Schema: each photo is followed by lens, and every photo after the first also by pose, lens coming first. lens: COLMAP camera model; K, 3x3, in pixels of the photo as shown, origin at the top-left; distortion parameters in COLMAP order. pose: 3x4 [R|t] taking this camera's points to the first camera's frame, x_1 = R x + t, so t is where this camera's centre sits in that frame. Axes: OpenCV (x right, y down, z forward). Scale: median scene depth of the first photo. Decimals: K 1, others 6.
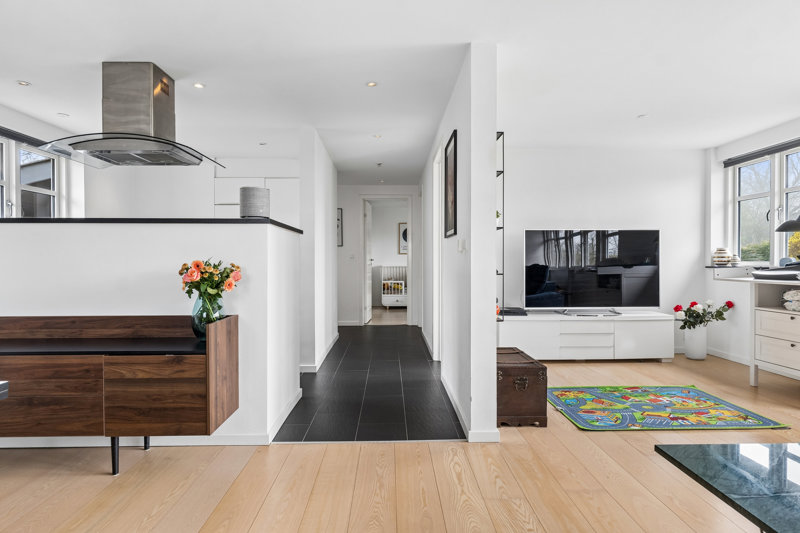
lens RADIAL K [[444.7, 0, 400.0], [0, 444.7, 266.5], [0, 0, 1]] dist [-0.004129, 0.000316]
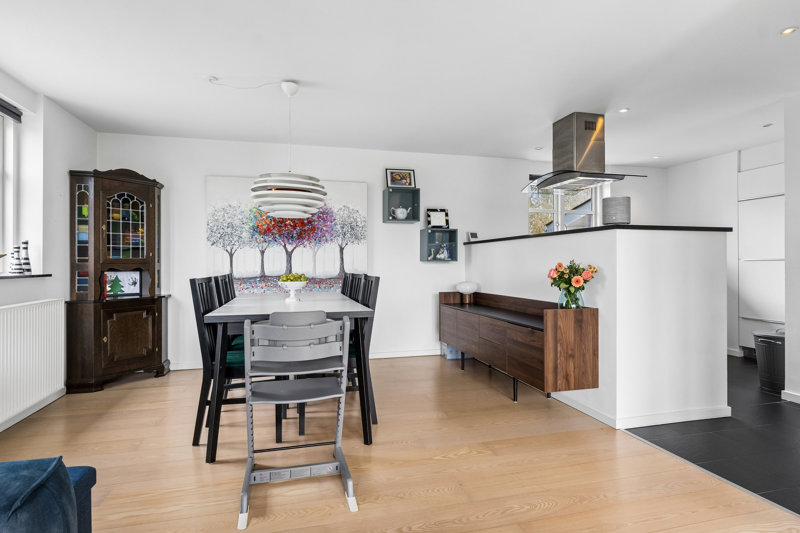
lens RADIAL K [[428.4, 0, 400.0], [0, 428.4, 266.5], [0, 0, 1]] dist [-0.001917, -0.002221]
pose [[0.231277, 0.006384, -0.972867, 0.528408], [-0.010257, 0.999939, 0.004124, -0.001425], [0.972834, 0.009025, 0.231329, 0.194205]]
